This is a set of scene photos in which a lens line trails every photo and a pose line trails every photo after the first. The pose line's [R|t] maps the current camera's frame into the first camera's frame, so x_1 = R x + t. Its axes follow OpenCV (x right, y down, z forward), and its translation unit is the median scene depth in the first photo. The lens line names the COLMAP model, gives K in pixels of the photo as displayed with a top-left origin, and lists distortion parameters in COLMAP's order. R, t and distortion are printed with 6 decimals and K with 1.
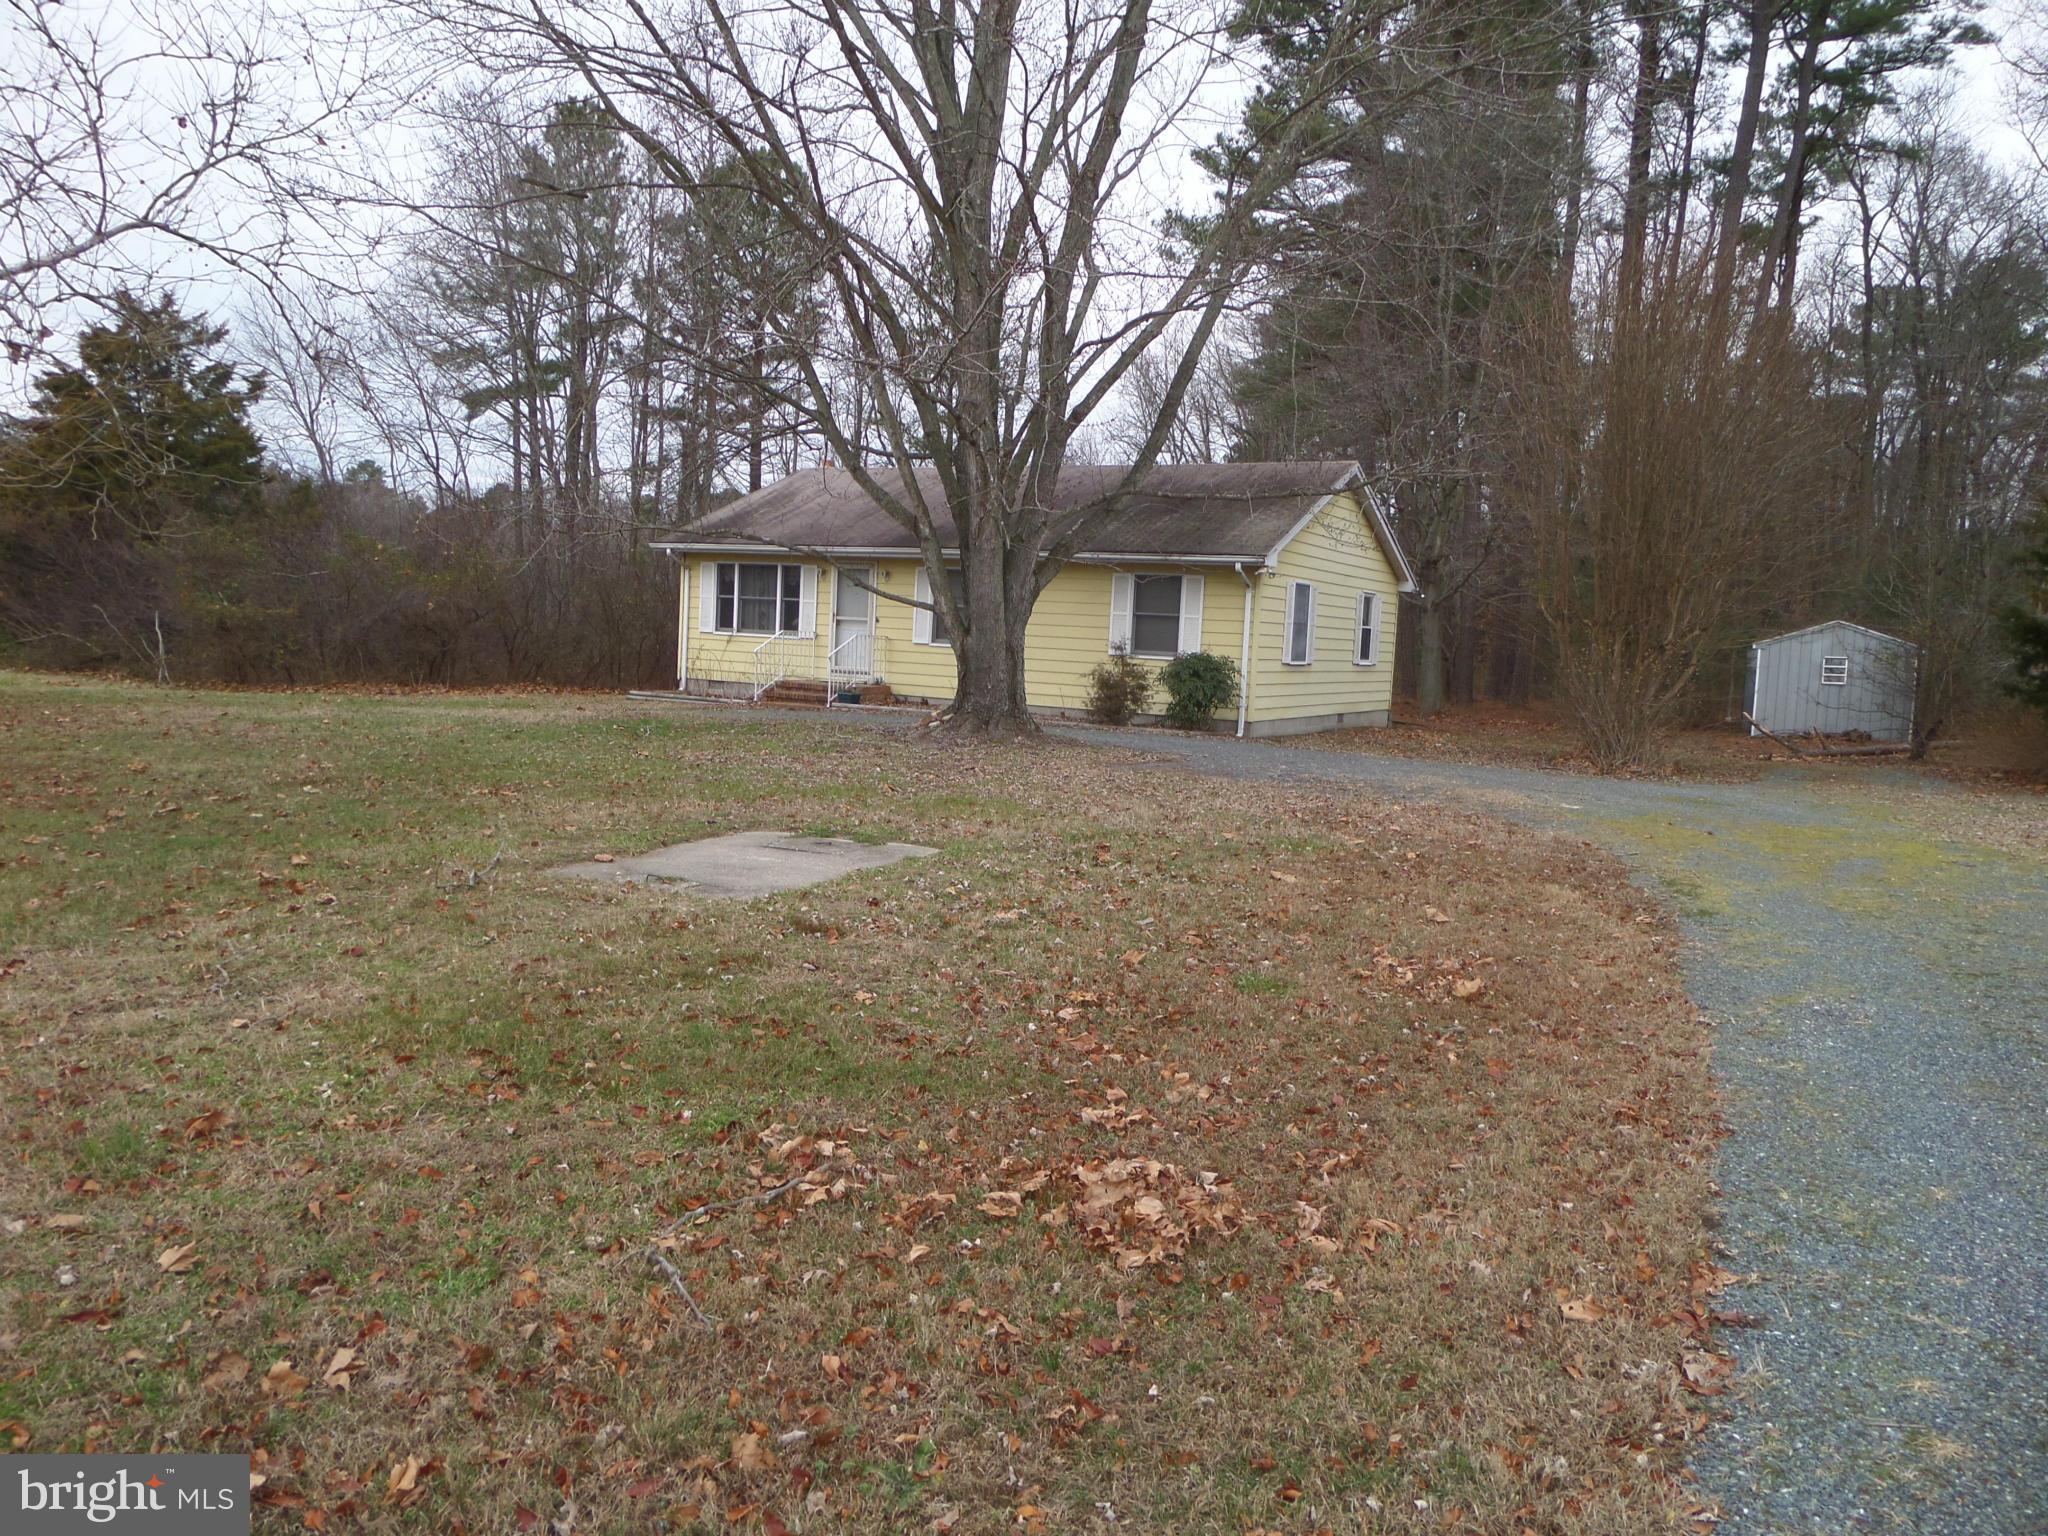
lens RADIAL K [[1449.4, 0, 1024.0], [0, 1449.4, 768.0], [0, 0, 1]] dist [-0.012697, -0.000532]
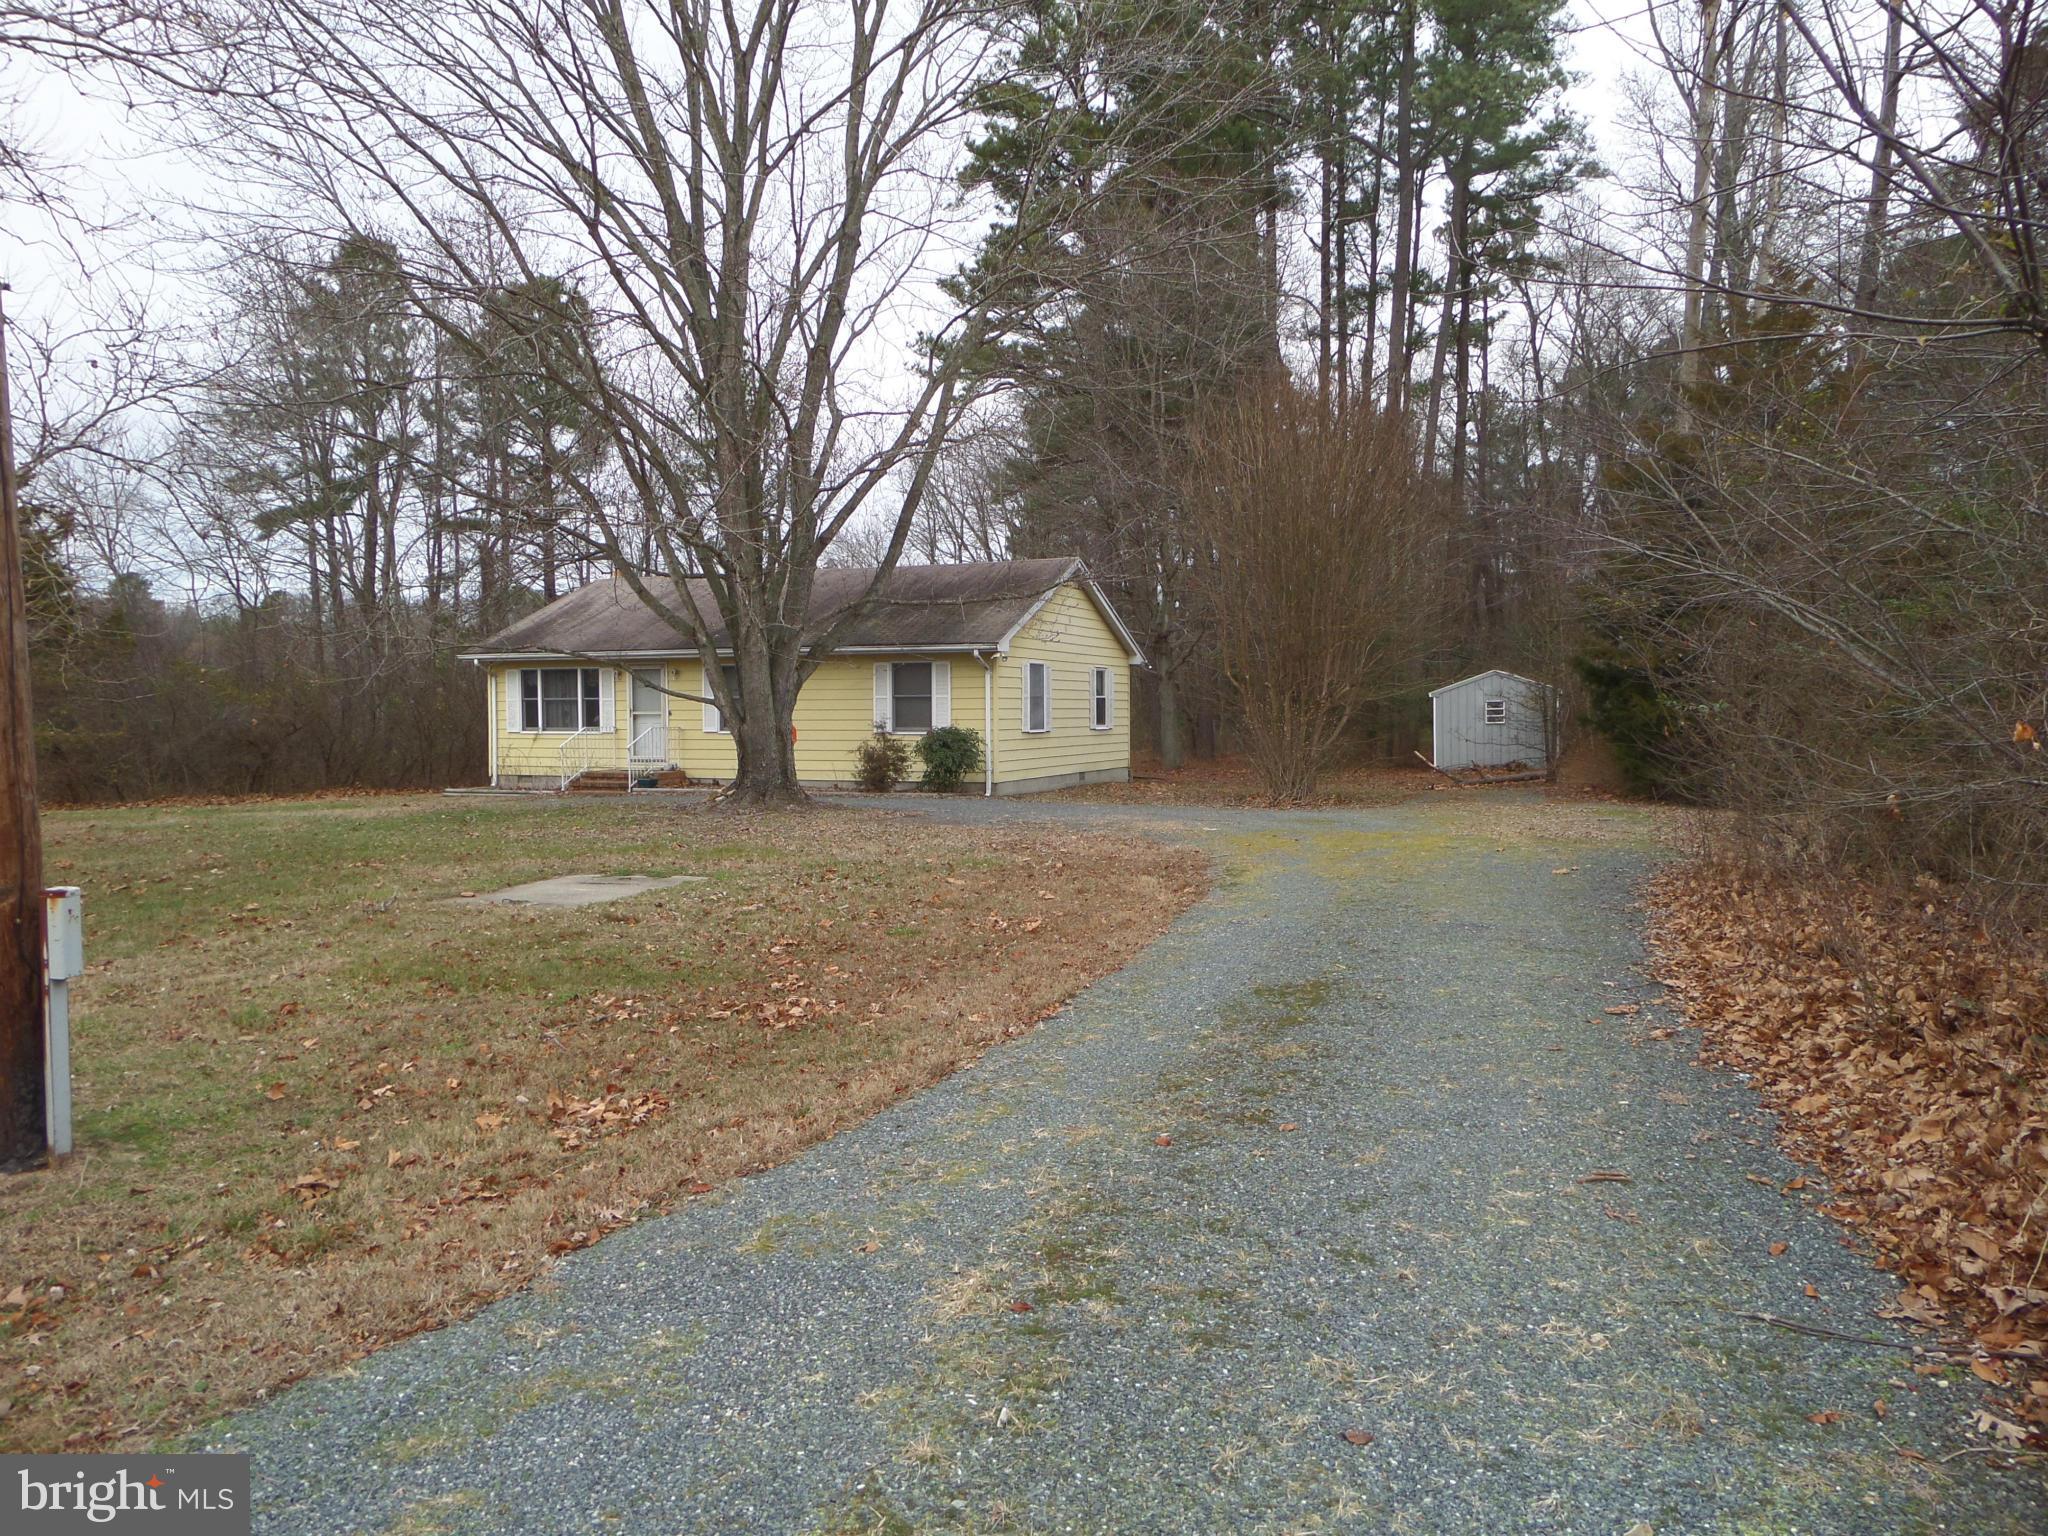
lens RADIAL K [[1495.5, 0, 1024.0], [0, 1495.5, 768.0], [0, 0, 1]] dist [-0.008486, -0.000330]
pose [[0.991018, -0.057554, 0.120713, 0.029507], [0.063945, 0.996713, -0.049749, 0.016366], [-0.117453, 0.057021, 0.991440, -0.189480]]
